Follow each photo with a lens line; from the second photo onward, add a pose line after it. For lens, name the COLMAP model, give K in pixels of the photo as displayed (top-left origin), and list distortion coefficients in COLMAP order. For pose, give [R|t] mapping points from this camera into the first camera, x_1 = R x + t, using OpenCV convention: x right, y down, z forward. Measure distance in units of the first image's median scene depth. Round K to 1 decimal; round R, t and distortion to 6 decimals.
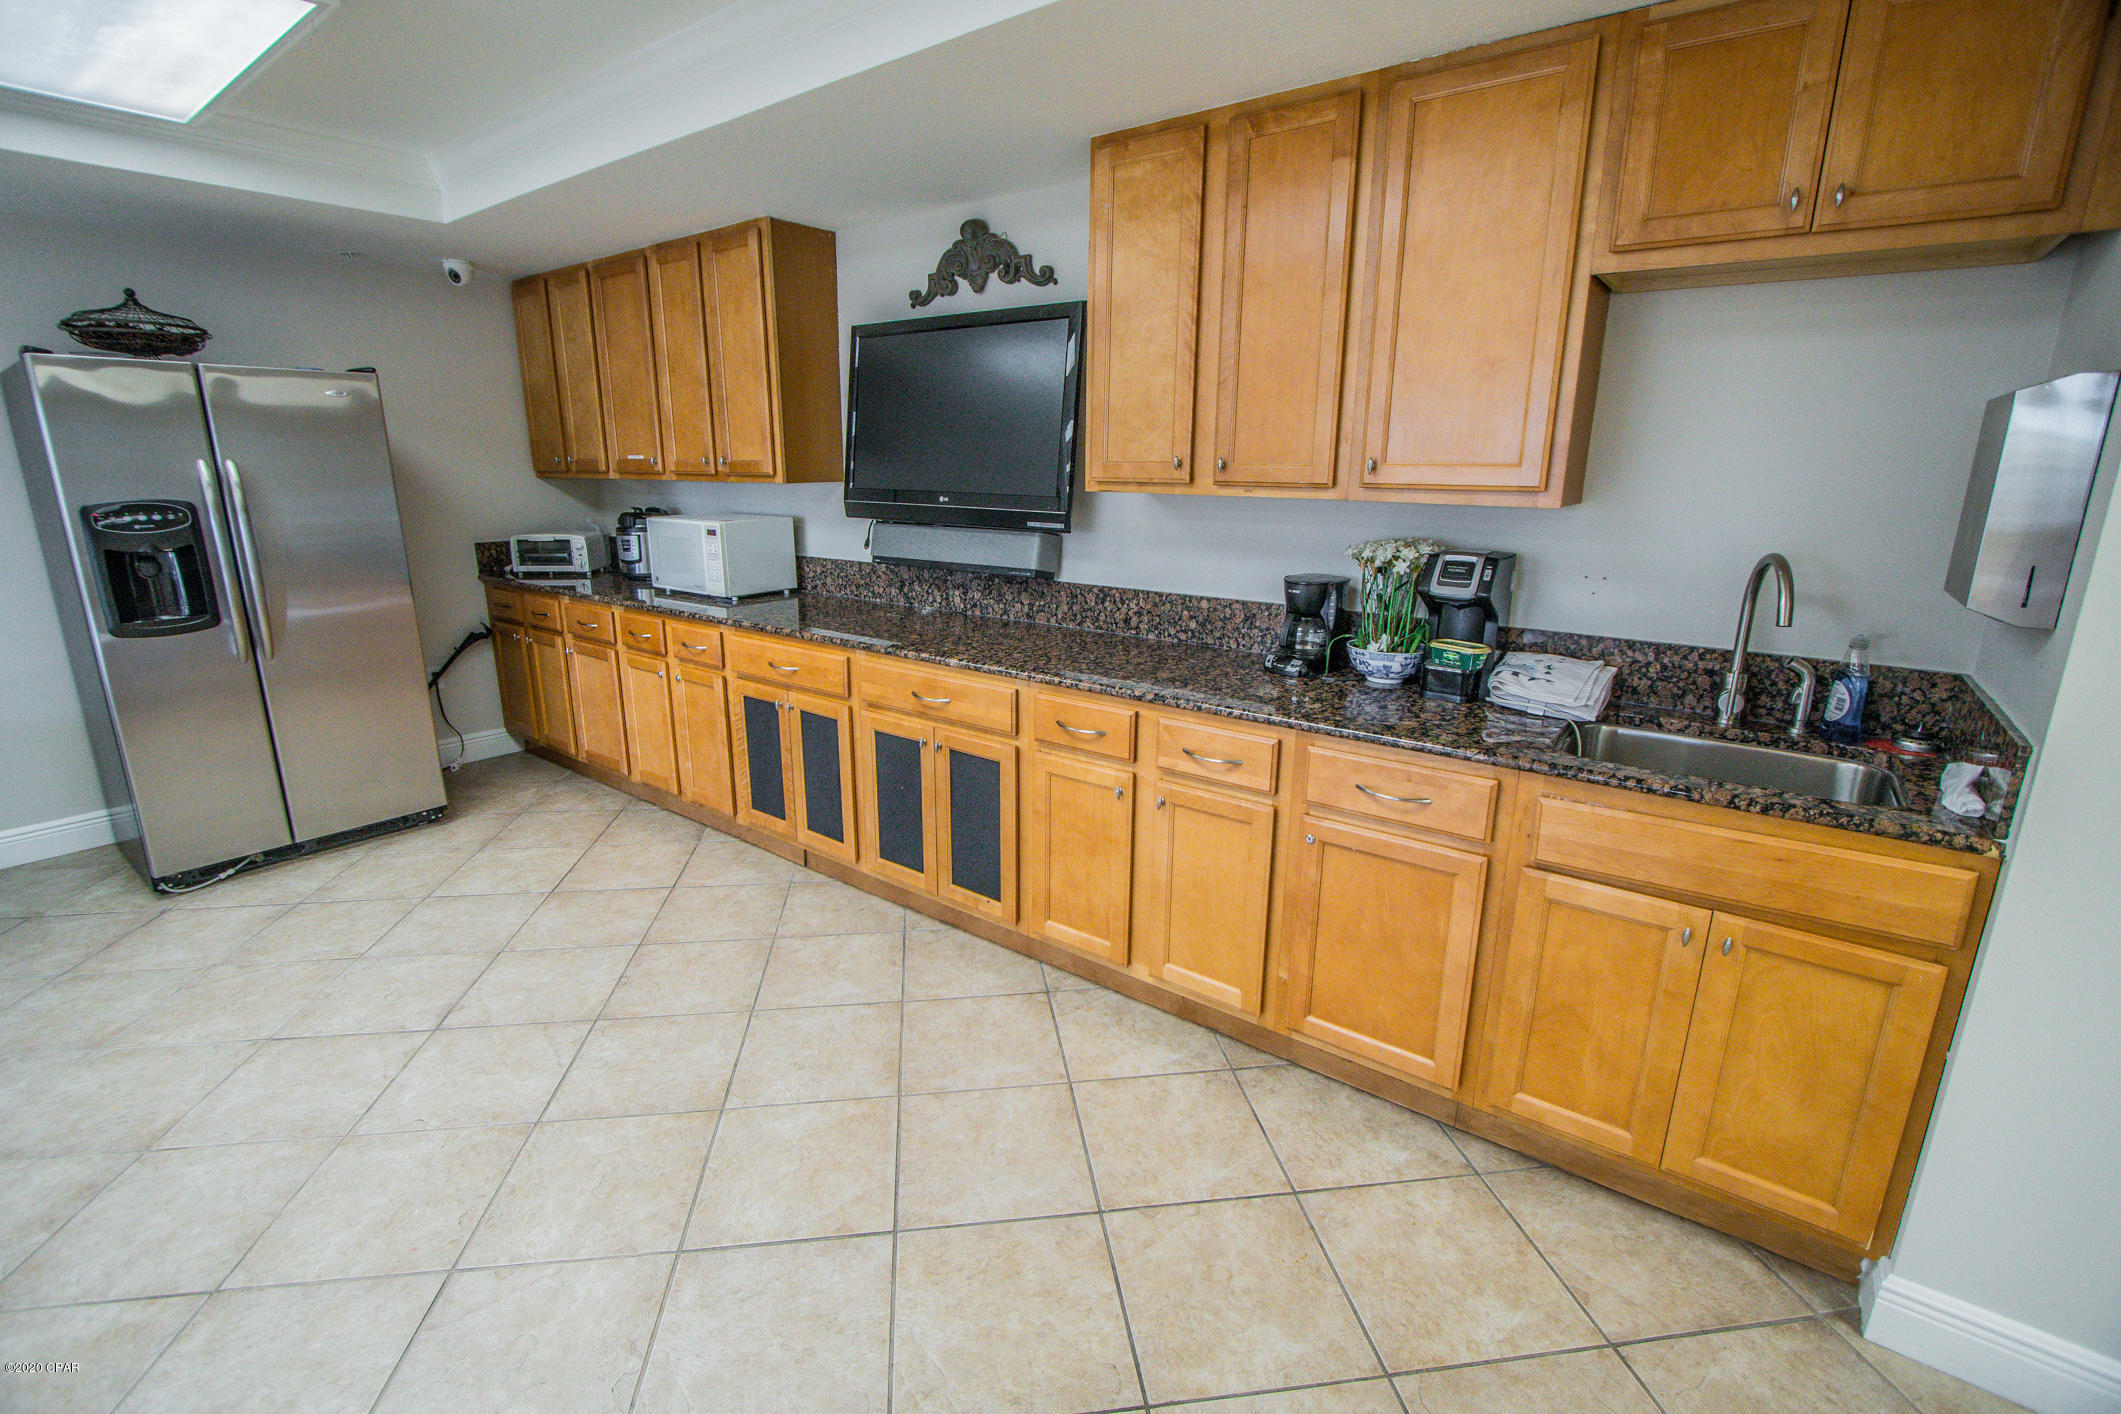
lens RADIAL K [[941.2, 0, 1053.6], [0, 941.2, 698.7], [0, 0, 1]] dist [-0.015563, 0.000743]
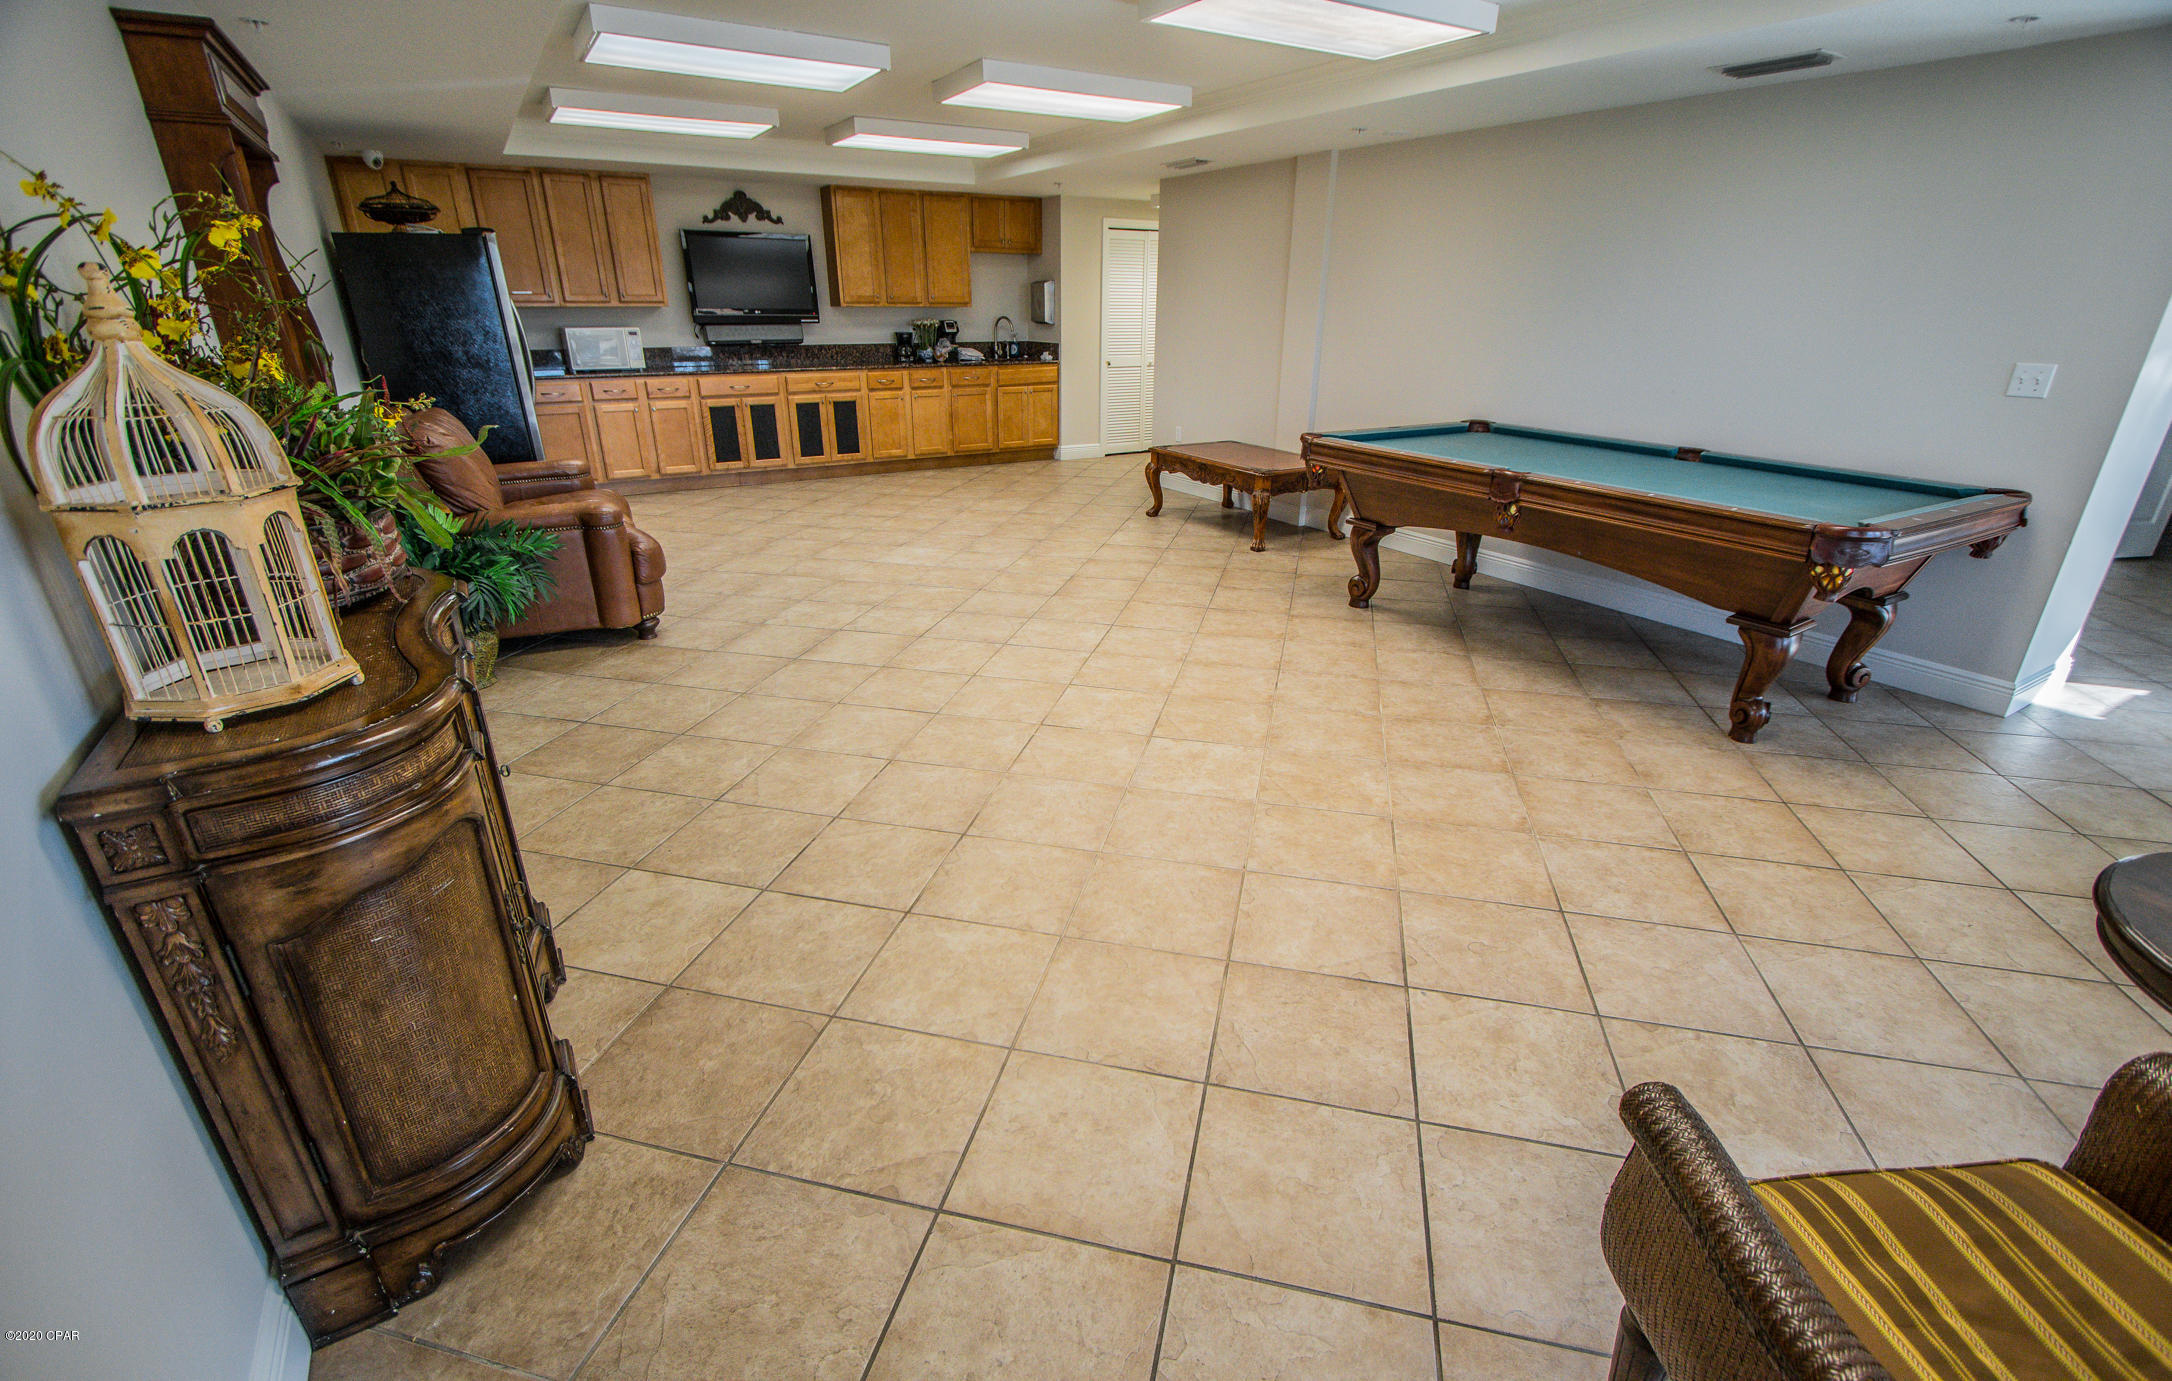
lens RADIAL K [[955.6, 0, 1072.9], [0, 955.6, 728.7], [0, 0, 1]] dist [-0.013547, -0.000013]
pose [[0.365826, -0.378624, 0.850185, -3.079210], [0.228487, 0.922087, 0.312329, 0.264440], [-0.902200, 0.079998, 0.423834, -0.921636]]
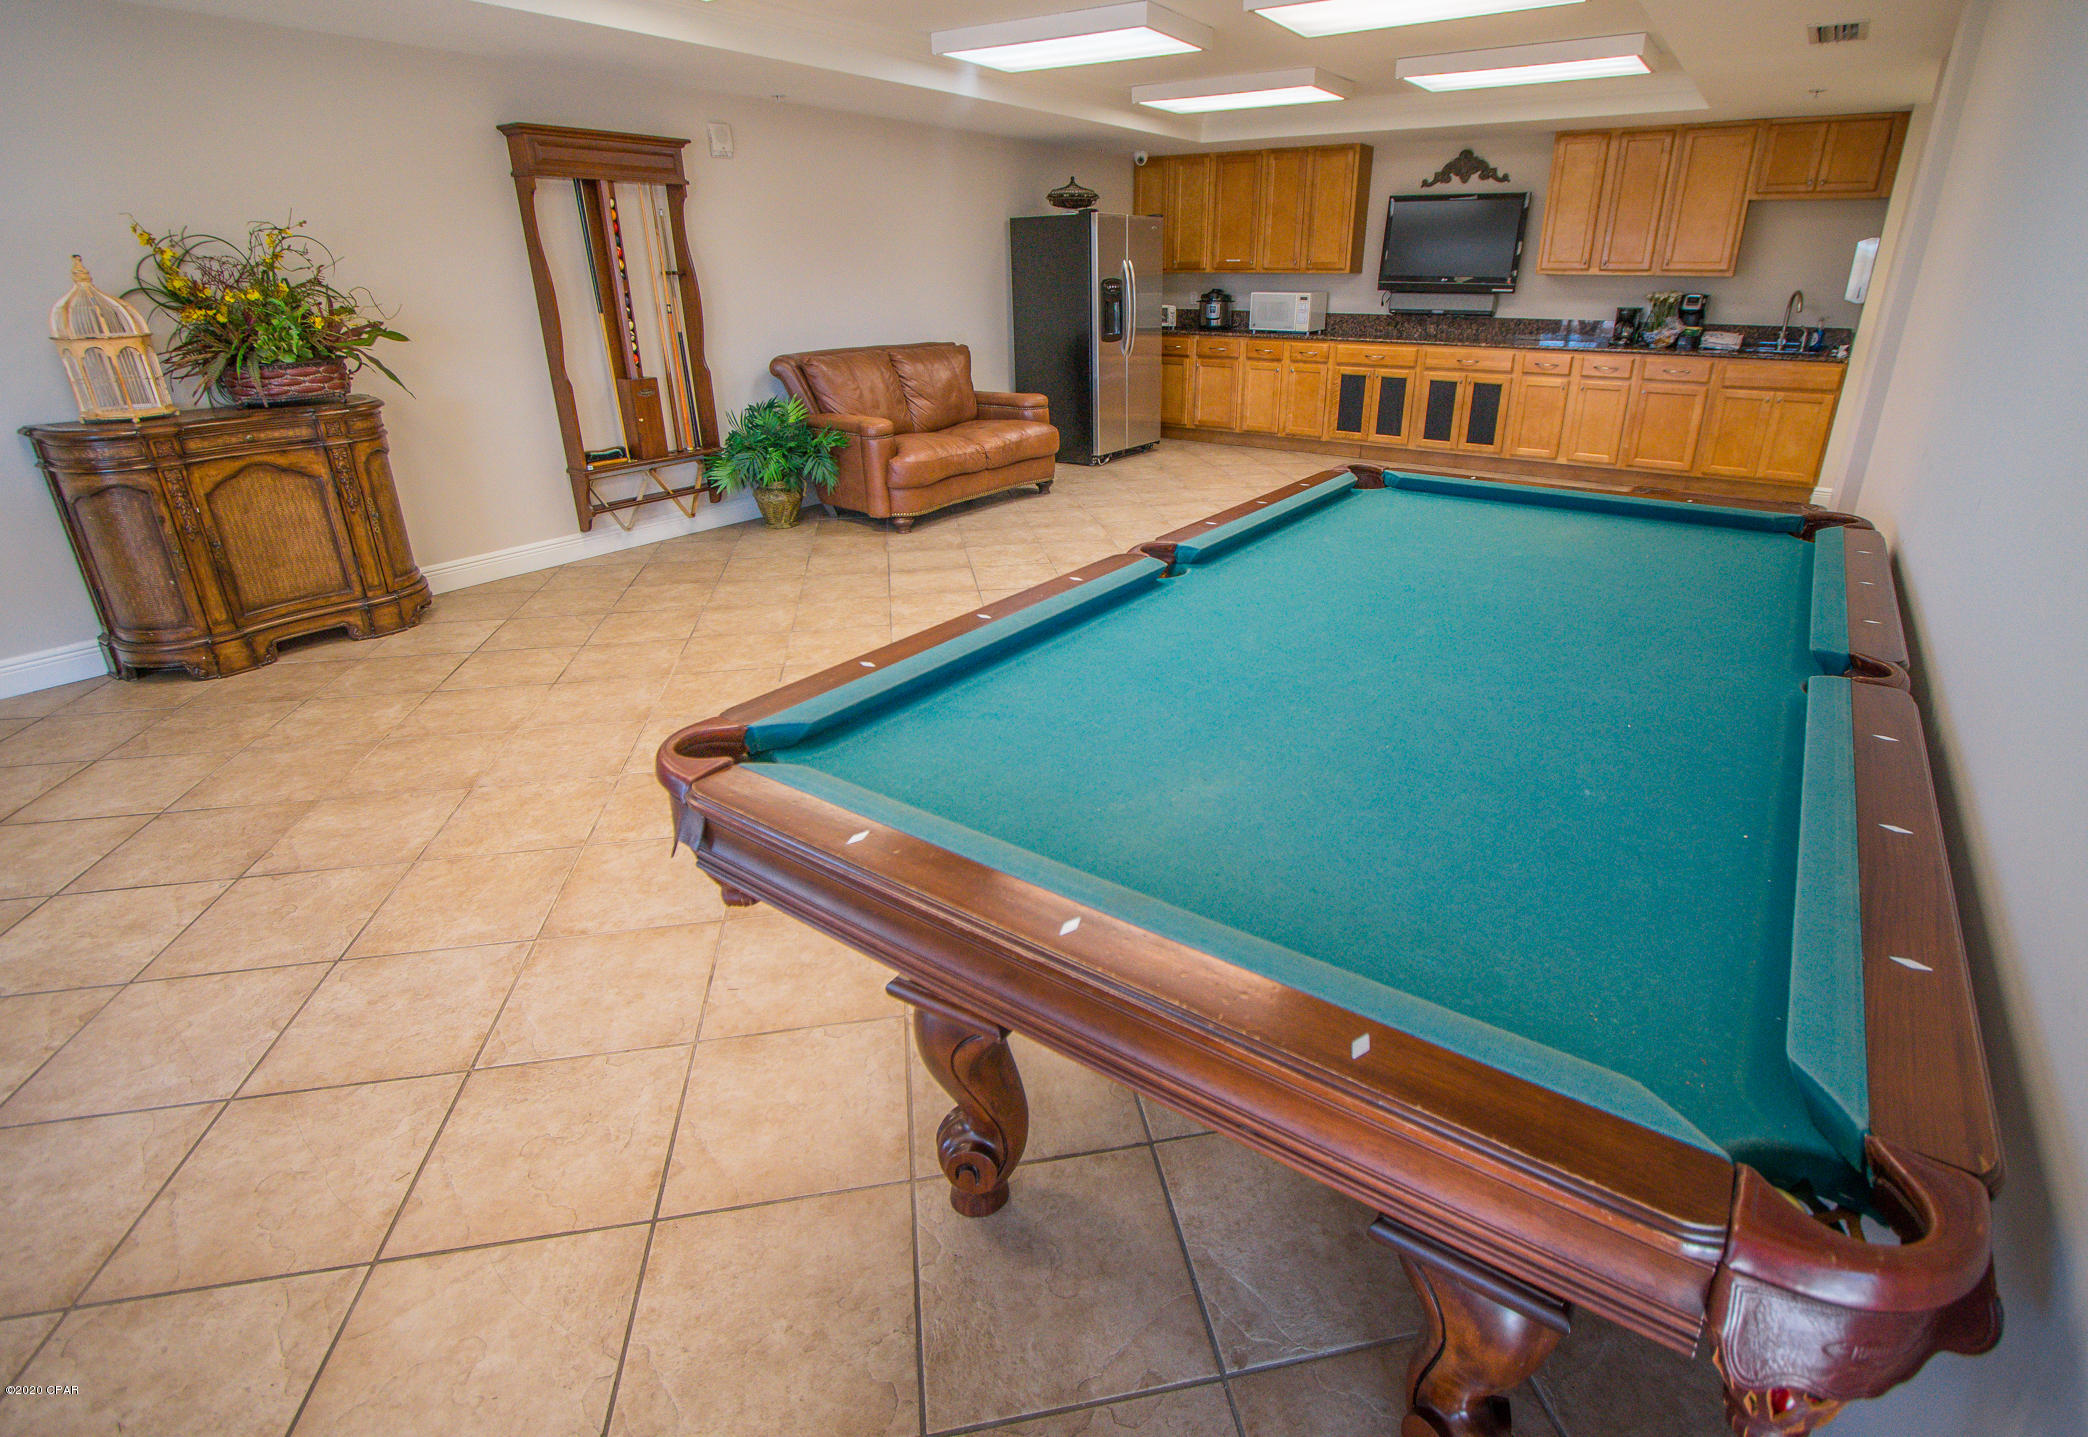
lens RADIAL K [[1004.1, 0, 1110.1], [0, 1004.1, 670.3], [0, 0, 1]] dist [-0.014225, -0.000248]
pose [[0.997520, -0.025774, 0.065493, -1.437785], [0.017329, 0.991829, 0.126393, 0.518875], [-0.068216, -0.124945, 0.989816, -1.862772]]
